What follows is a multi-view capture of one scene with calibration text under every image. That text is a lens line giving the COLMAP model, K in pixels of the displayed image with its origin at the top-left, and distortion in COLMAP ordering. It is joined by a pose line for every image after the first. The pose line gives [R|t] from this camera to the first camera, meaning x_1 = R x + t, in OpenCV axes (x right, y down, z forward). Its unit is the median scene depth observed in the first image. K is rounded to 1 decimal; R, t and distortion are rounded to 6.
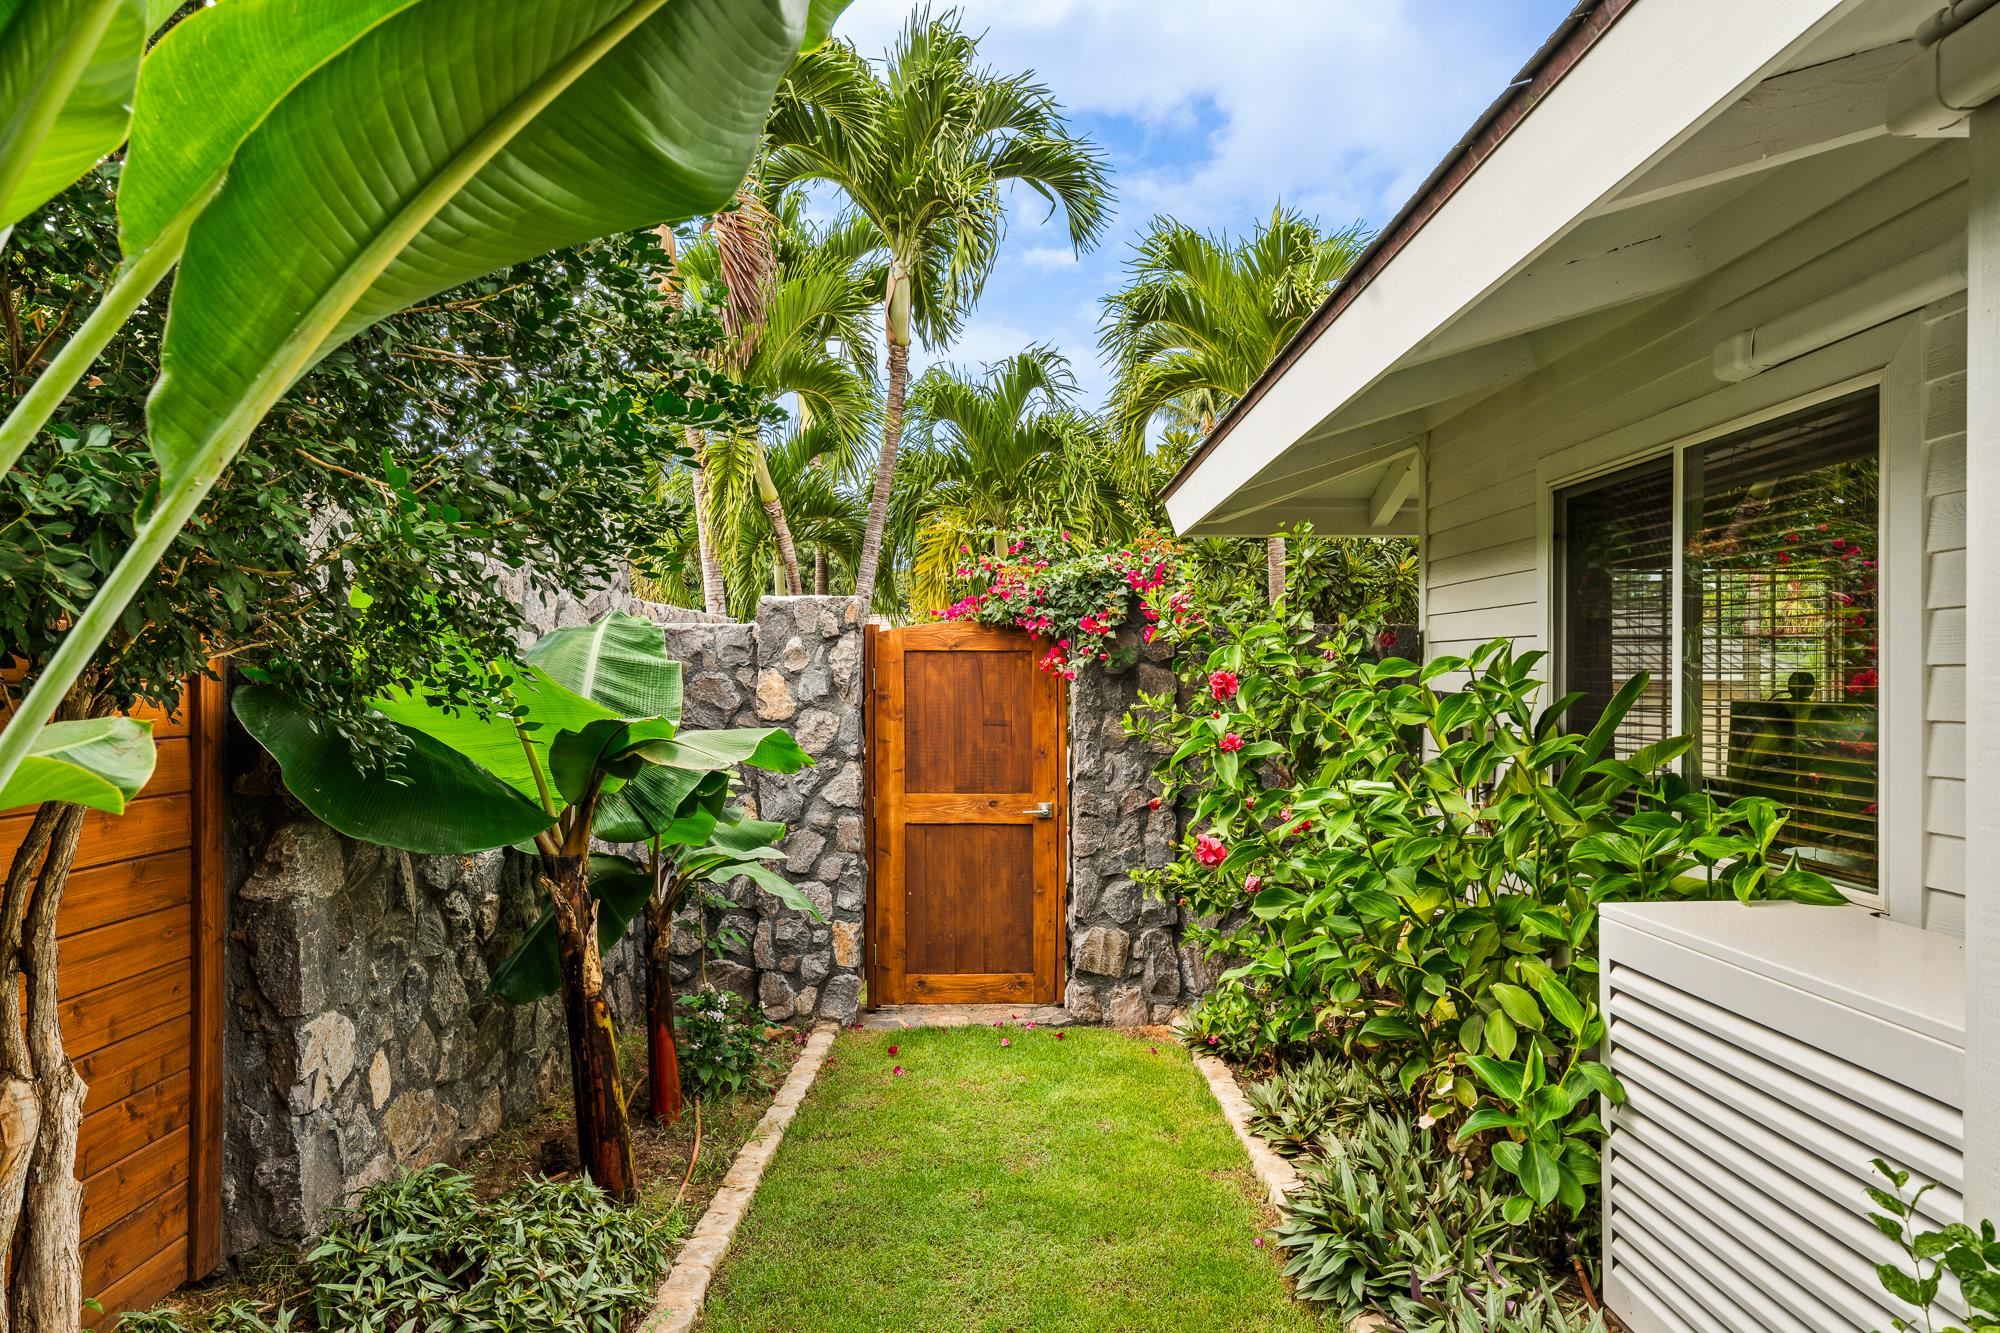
lens RADIAL K [[1336.0, 0, 999.3], [0, 1336.0, 639.9], [0, 0, 1]] dist [-0.002849, 0.000781]
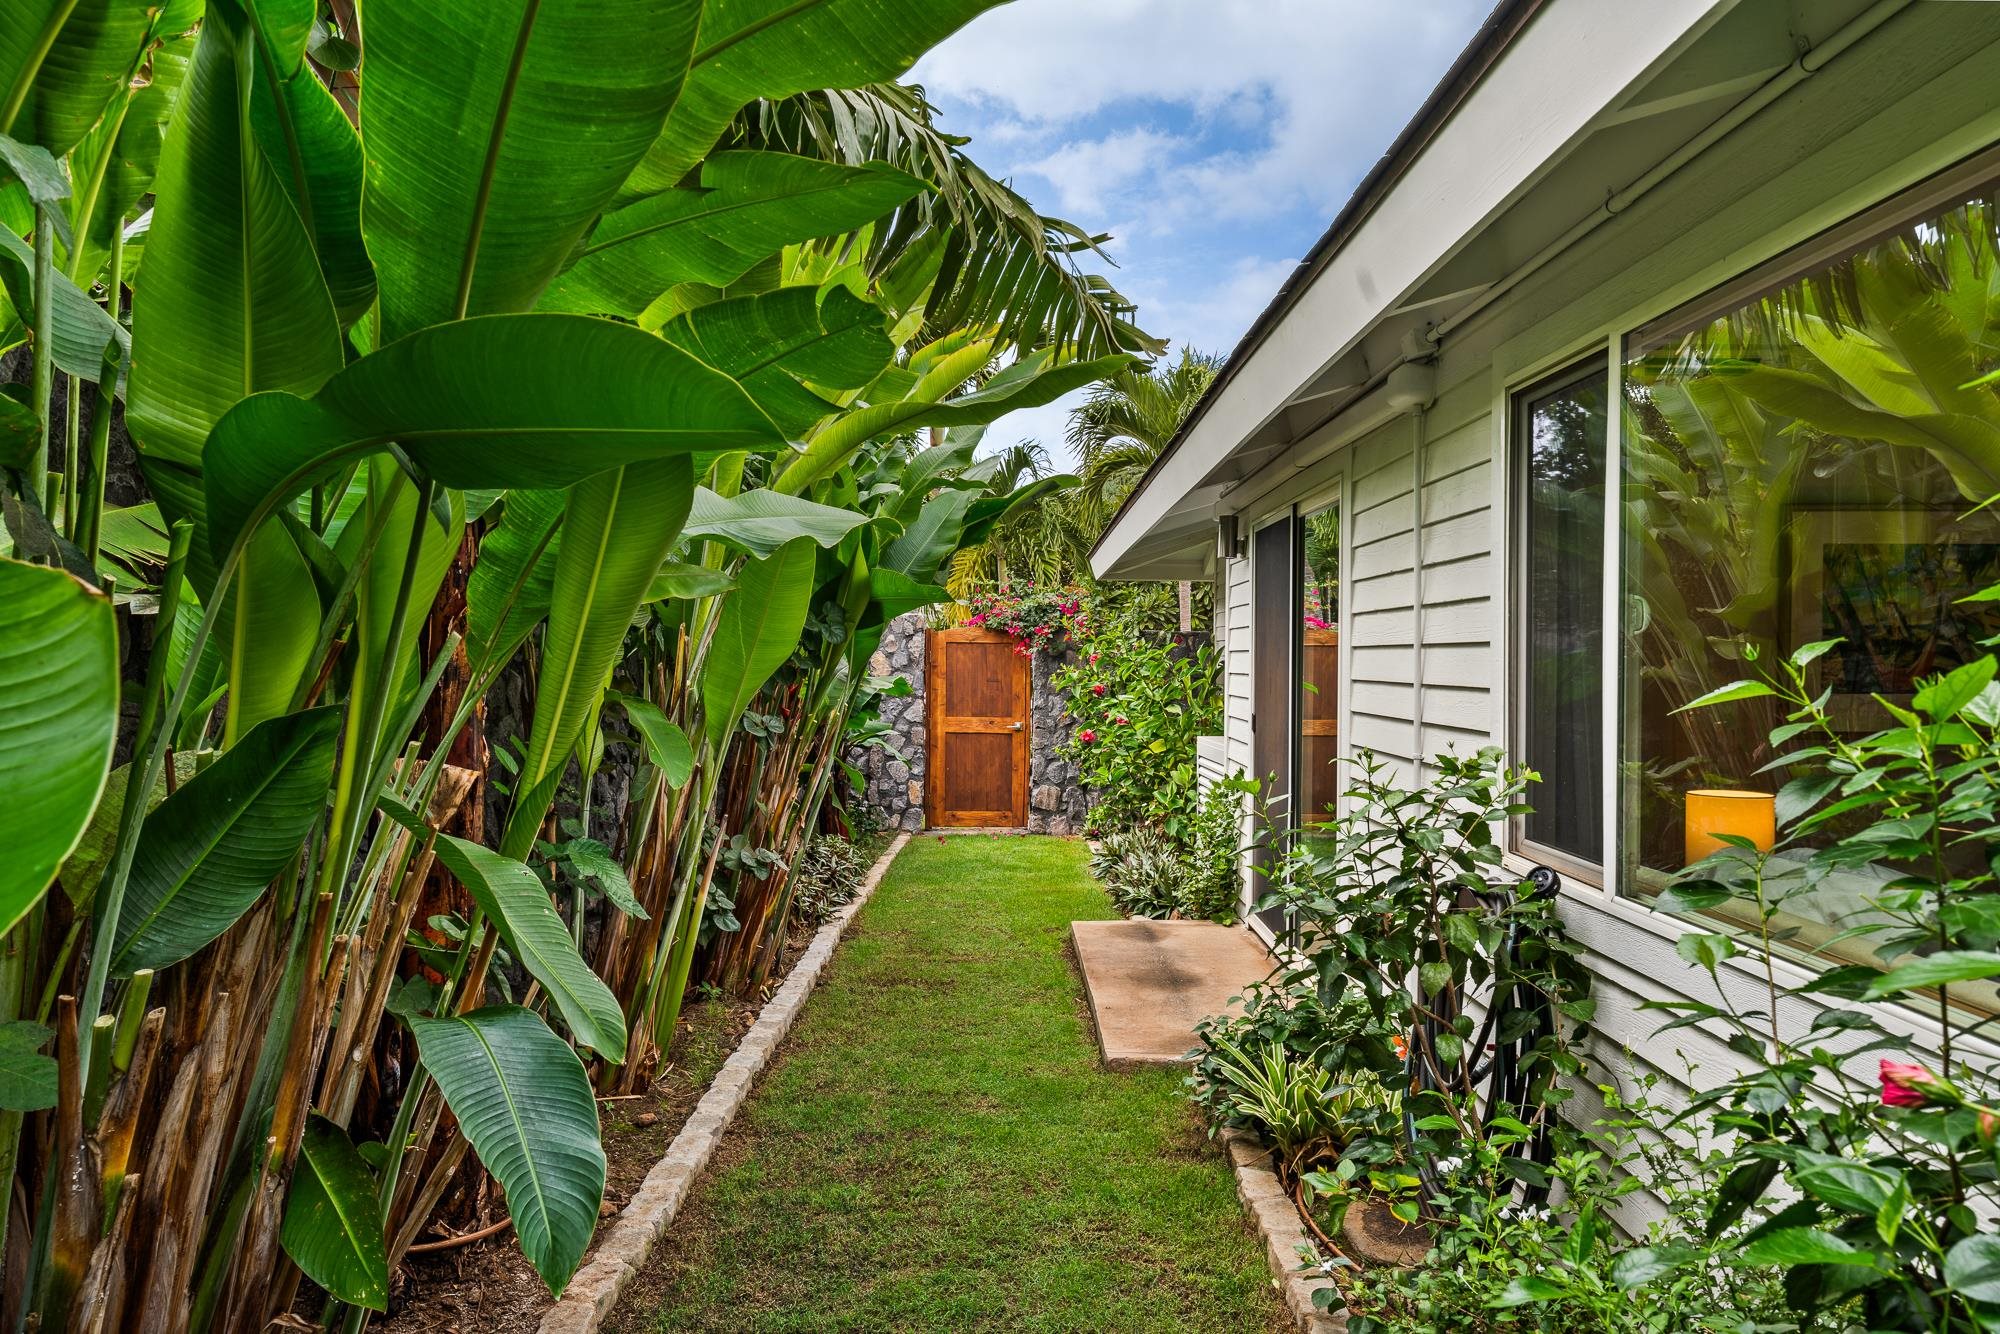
lens RADIAL K [[1336.0, 0, 999.3], [0, 1336.0, 640.4], [0, 0, 1]] dist [-0.002849, 0.000781]
pose [[0.999922, 0.009678, -0.007857, 0.021023], [-0.009585, 0.999885, 0.011786, -0.018679], [0.007971, -0.011710, 0.999900, -0.945556]]
